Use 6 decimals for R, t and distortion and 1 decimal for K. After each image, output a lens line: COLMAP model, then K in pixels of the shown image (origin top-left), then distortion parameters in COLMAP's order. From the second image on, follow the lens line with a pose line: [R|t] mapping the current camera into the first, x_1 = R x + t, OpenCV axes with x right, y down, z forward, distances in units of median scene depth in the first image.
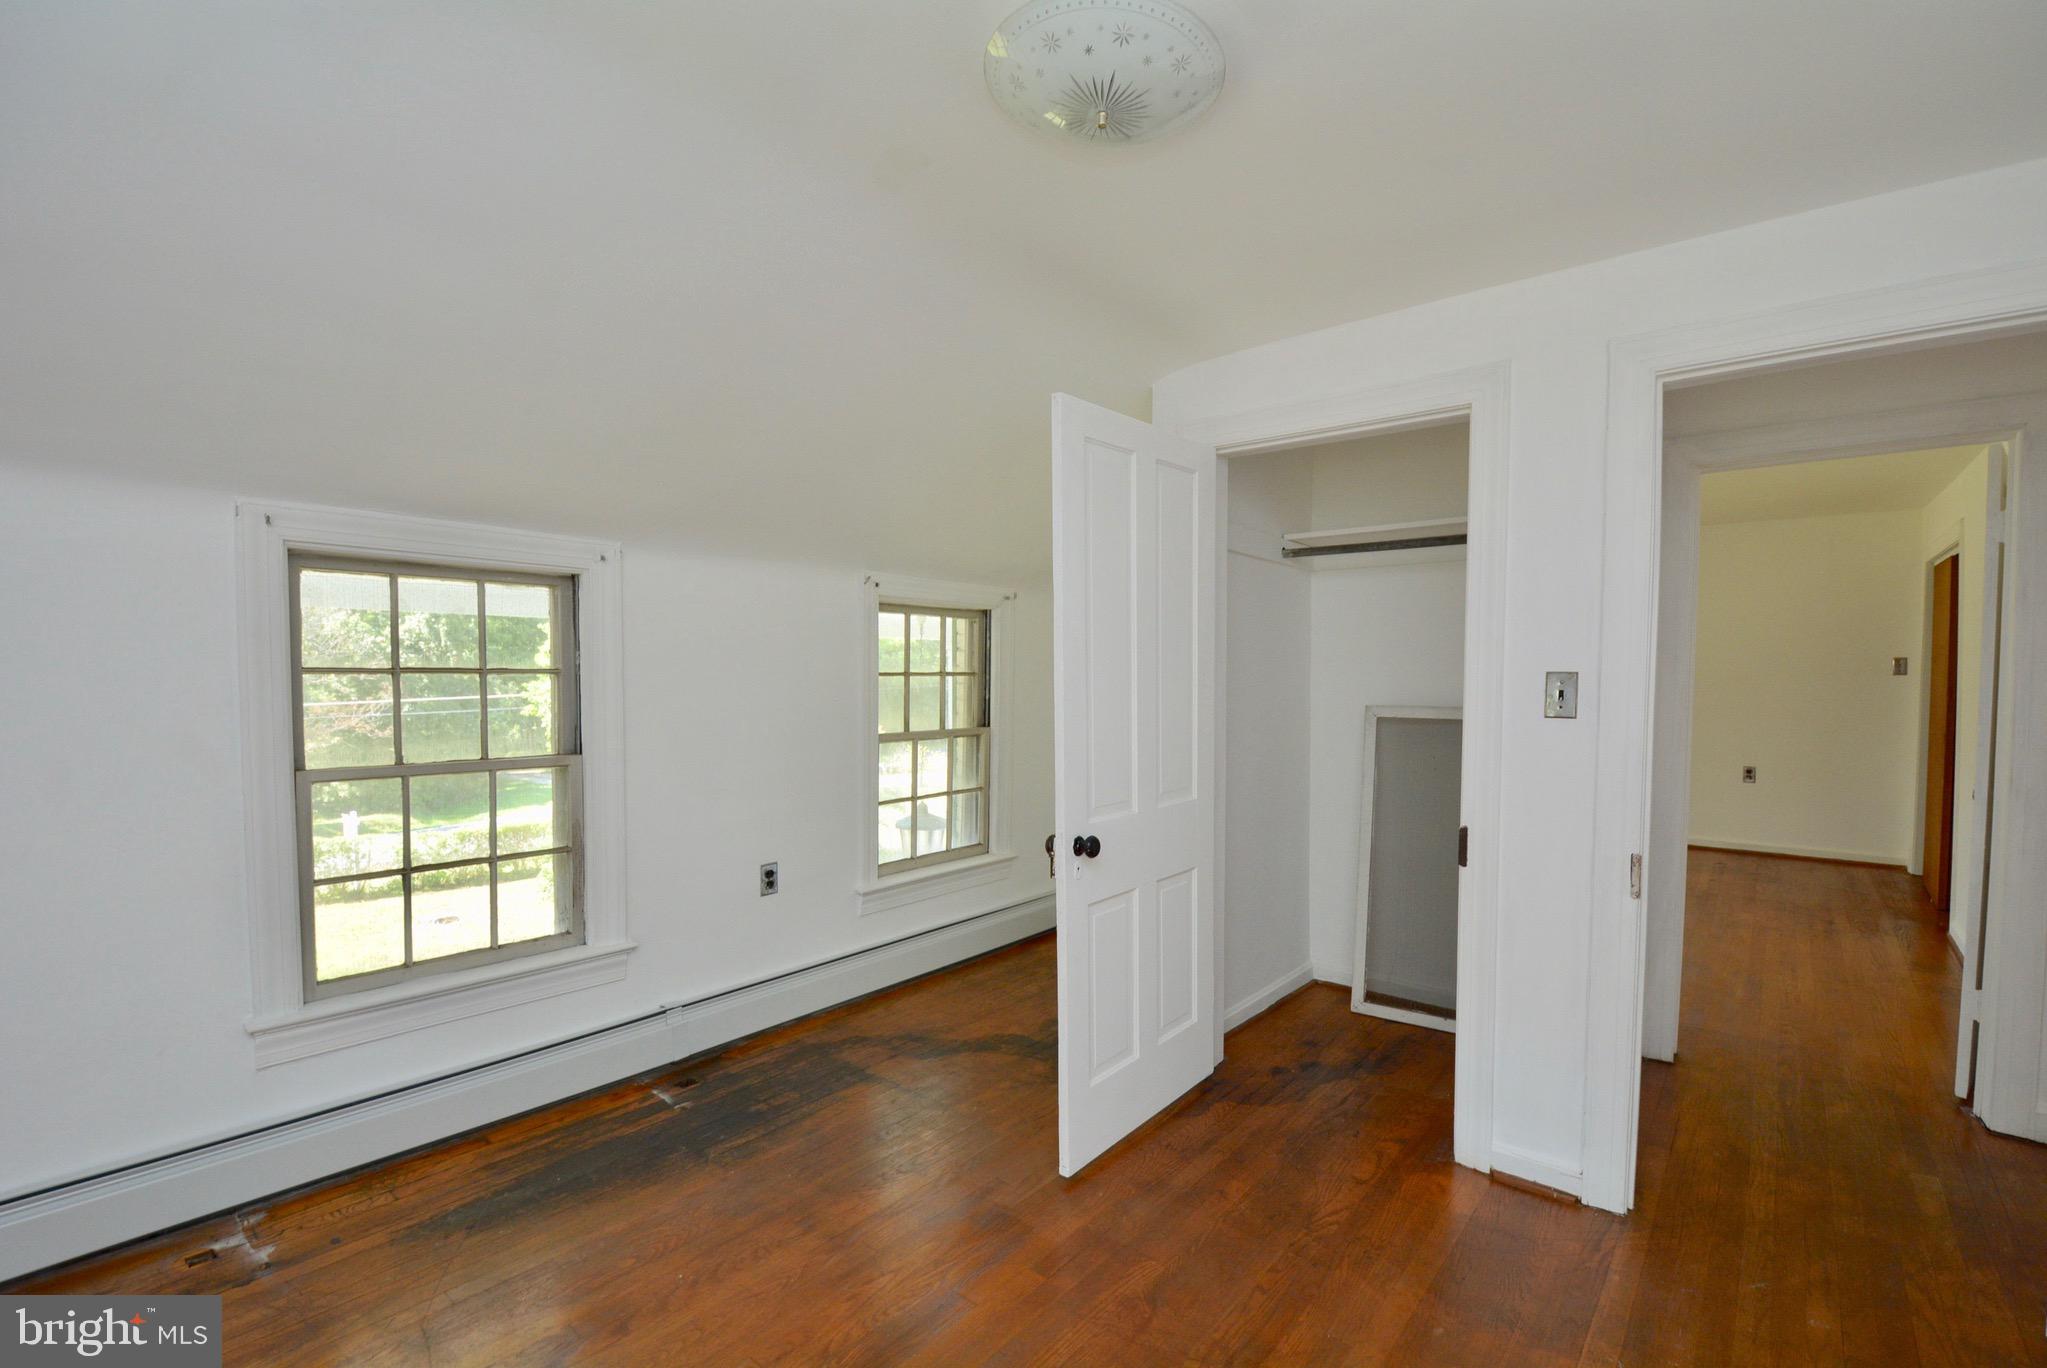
lens RADIAL K [[901.1, 0, 1026.3], [0, 901.1, 691.9], [0, 0, 1]] dist [-0.011535, -0.004054]
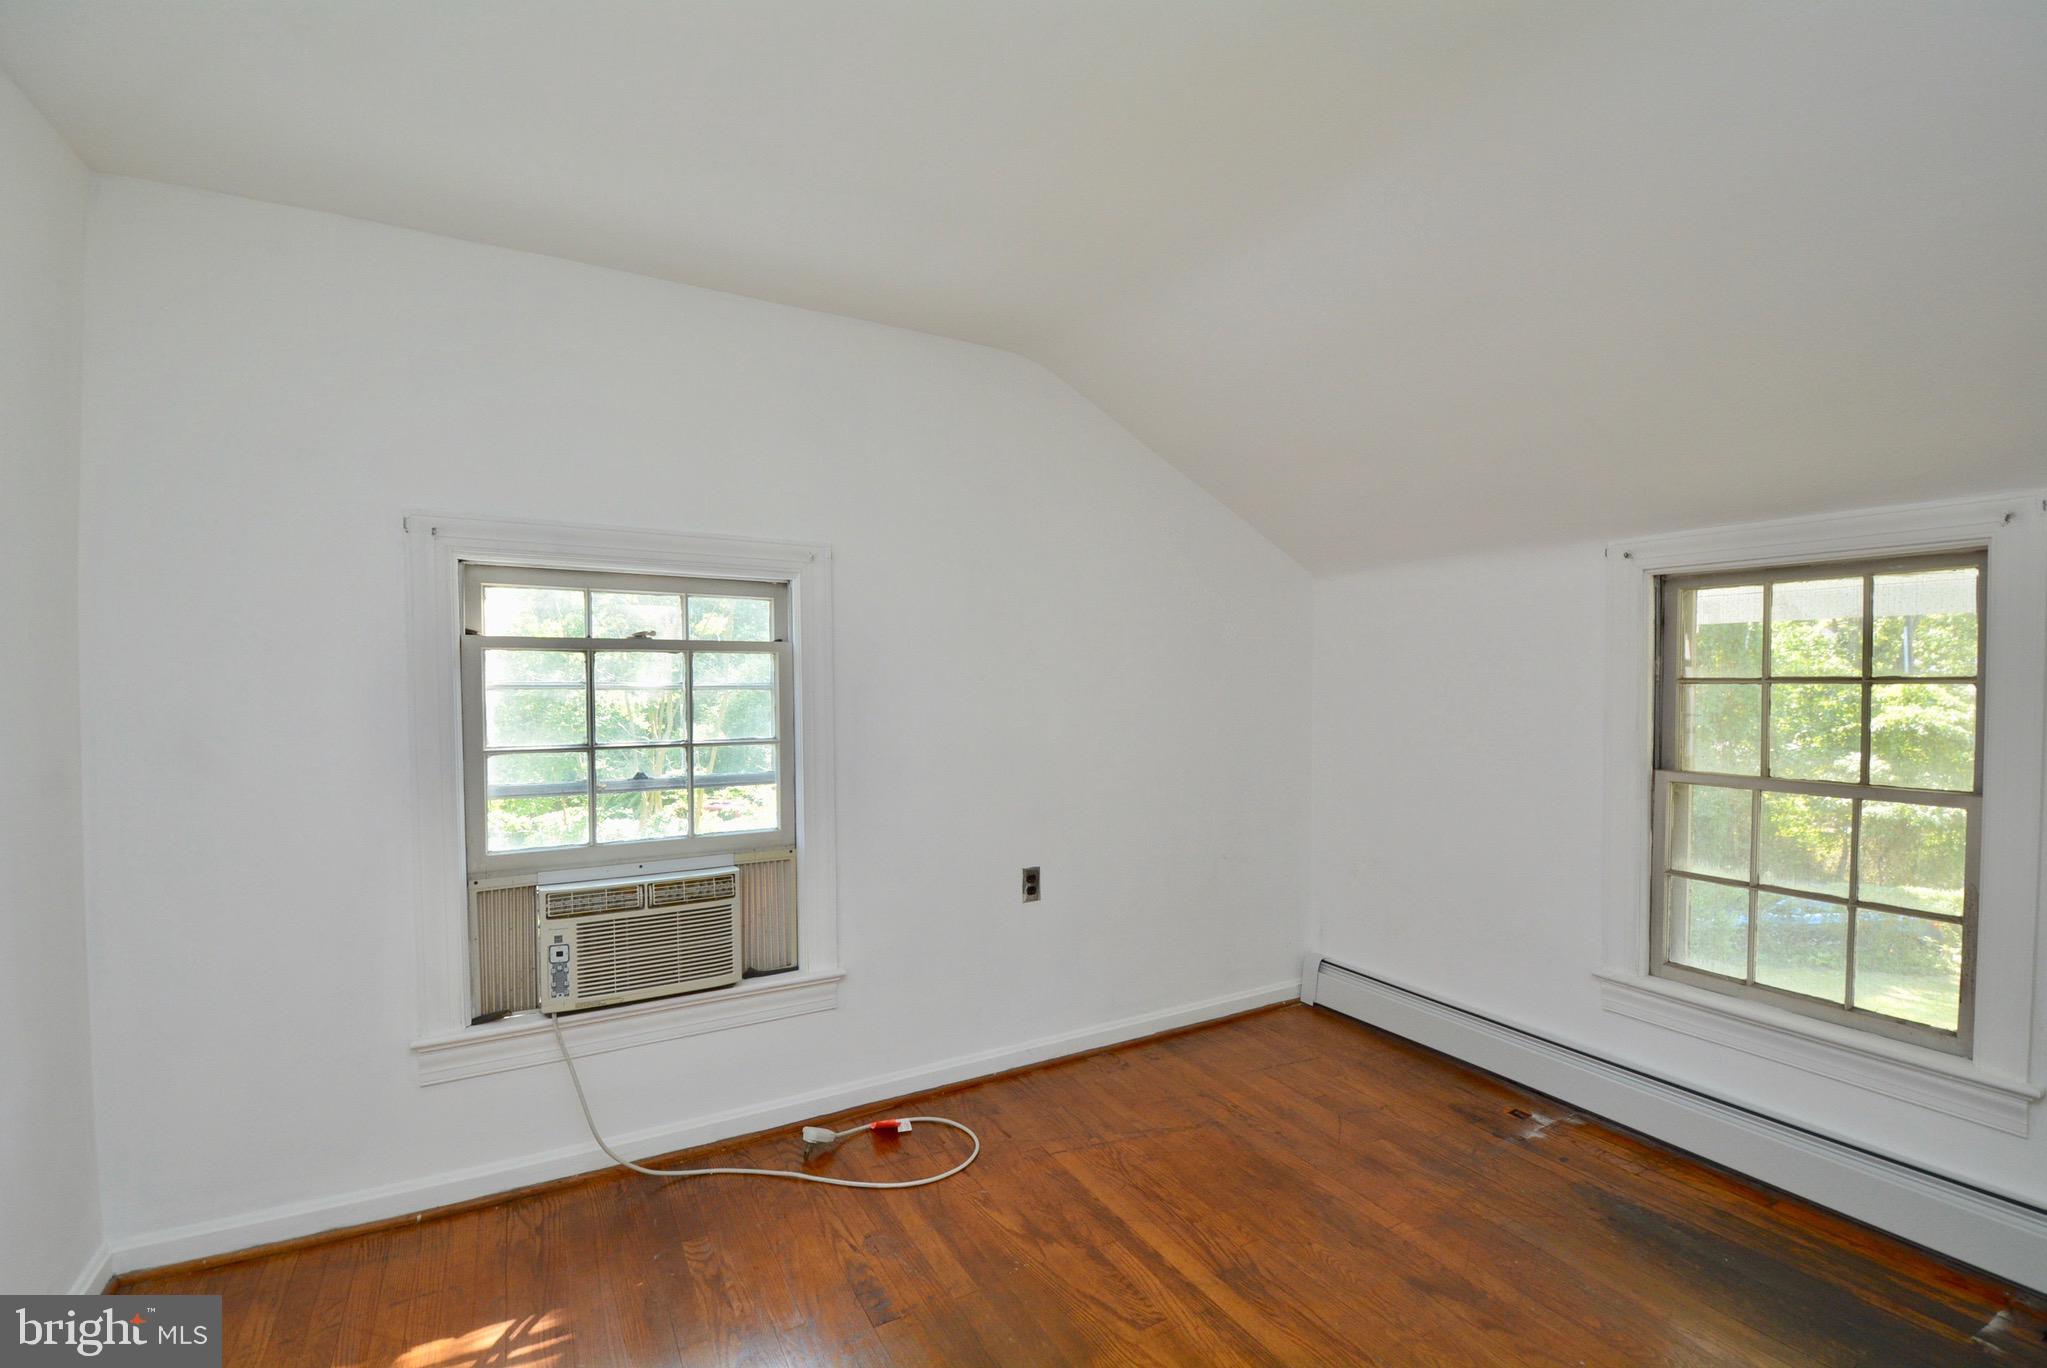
lens RADIAL K [[901.1, 0, 1037.0], [0, 901.1, 680.1], [0, 0, 1]] dist [-0.011535, -0.004054]
pose [[-0.343489, -0.006956, -0.939131, 0.511557], [-0.020442, 0.999791, 0.000072, -0.008868], [0.938934, 0.019222, -0.343559, 0.632340]]
